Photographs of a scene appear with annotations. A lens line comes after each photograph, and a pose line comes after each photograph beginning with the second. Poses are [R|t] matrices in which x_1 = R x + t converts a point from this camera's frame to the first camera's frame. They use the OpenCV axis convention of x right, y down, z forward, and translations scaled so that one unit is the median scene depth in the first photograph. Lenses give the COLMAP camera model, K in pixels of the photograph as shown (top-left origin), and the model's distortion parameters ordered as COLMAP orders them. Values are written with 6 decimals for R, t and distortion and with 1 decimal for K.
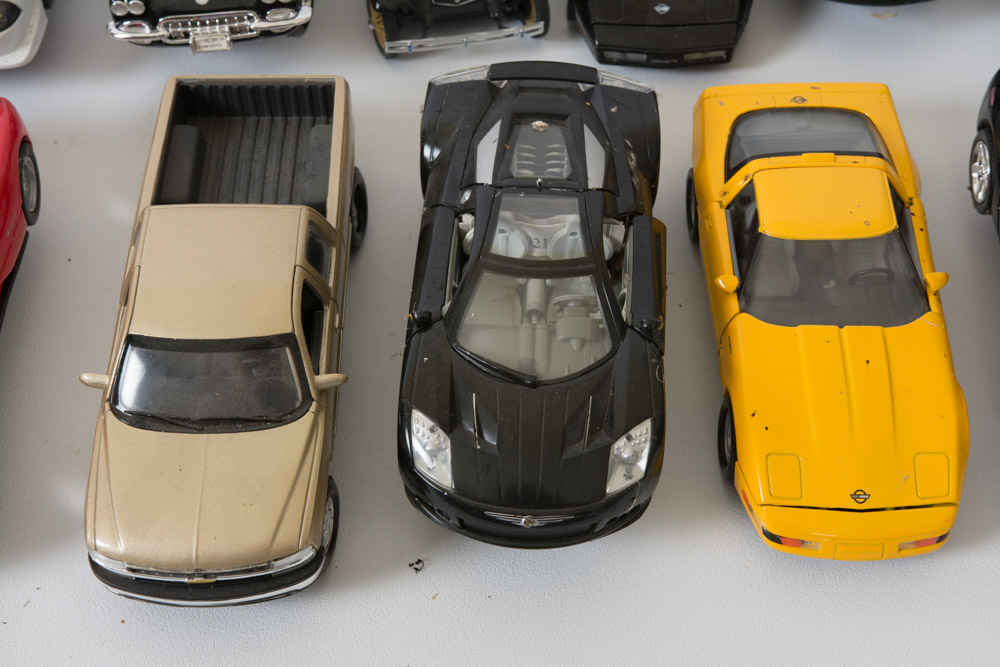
lens RADIAL K [[1457.3, 0, 500.0], [0, 1457.3, 333.5], [0, 0, 1]] dist [0.062455, 0.266579]
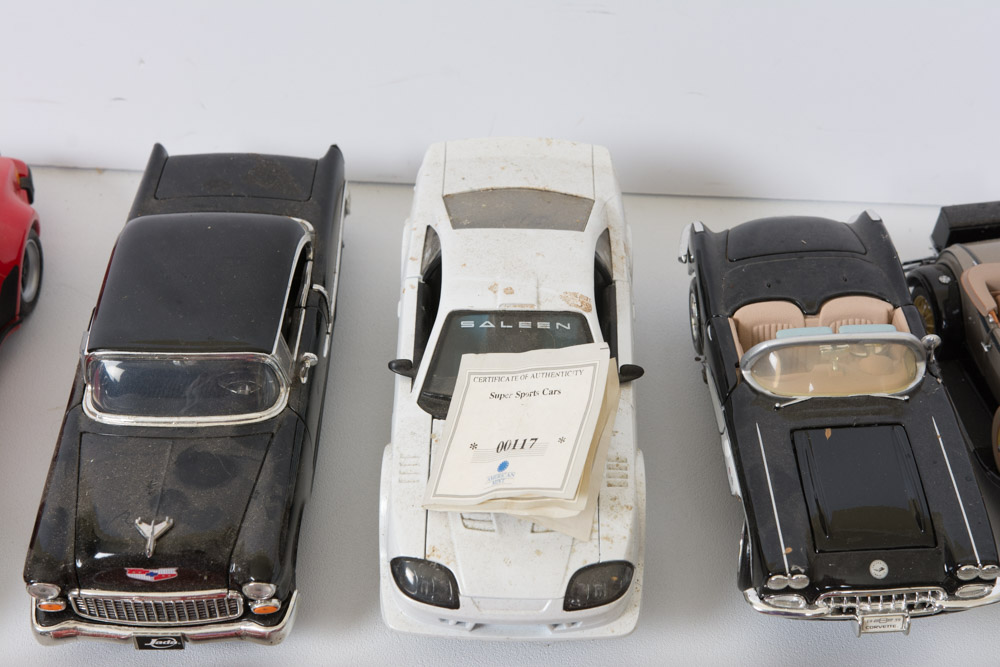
lens RADIAL K [[1457.3, 0, 500.0], [0, 1457.3, 333.5], [0, 0, 1]] dist [0.062455, 0.266579]
pose [[0.999199, 0.029528, -0.026992, -0.416501], [-0.032904, 0.990347, -0.134651, -0.258623], [0.022756, 0.135431, 0.990525, 0.212489]]
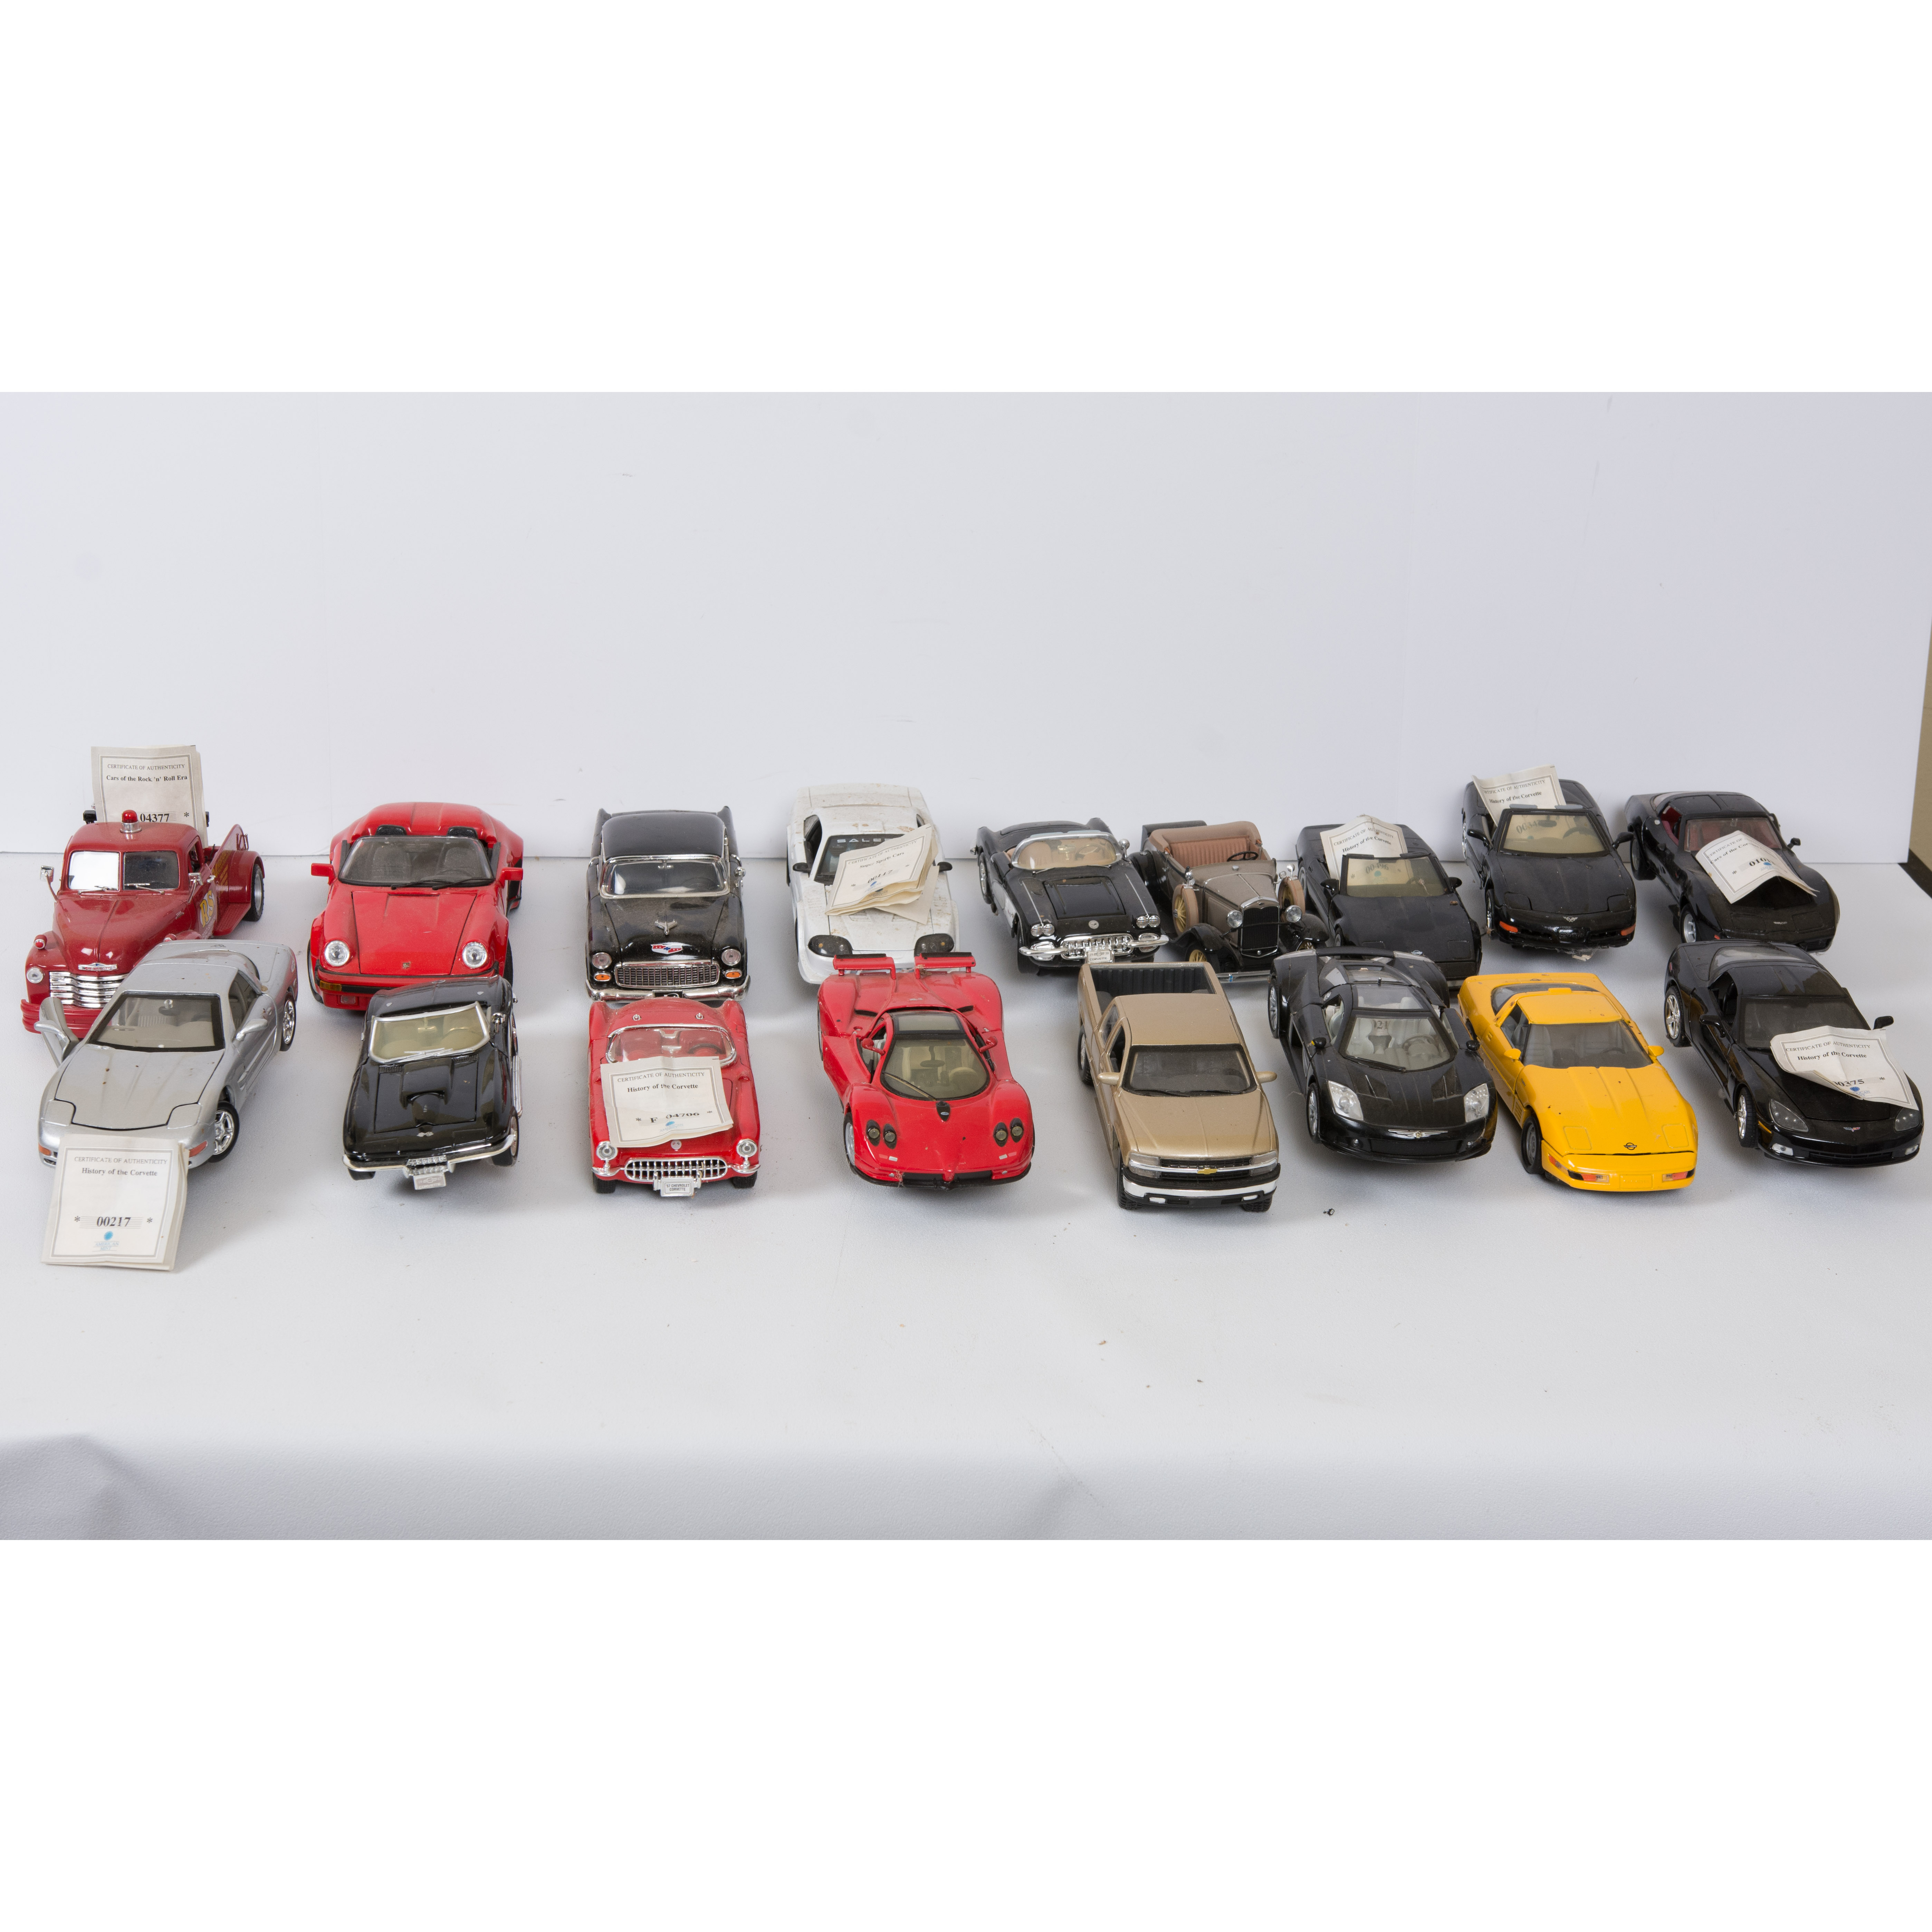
lens RADIAL K [[2844.2, 0, 966.0], [0, 2844.2, 966.0], [0, 0, 1]] dist [0.093316, 0.026972]
pose [[0.996277, -0.006890, 0.085930, -0.588899], [0.049567, 0.861333, -0.505617, 1.220388], [-0.070530, 0.507994, 0.858468, -1.335852]]
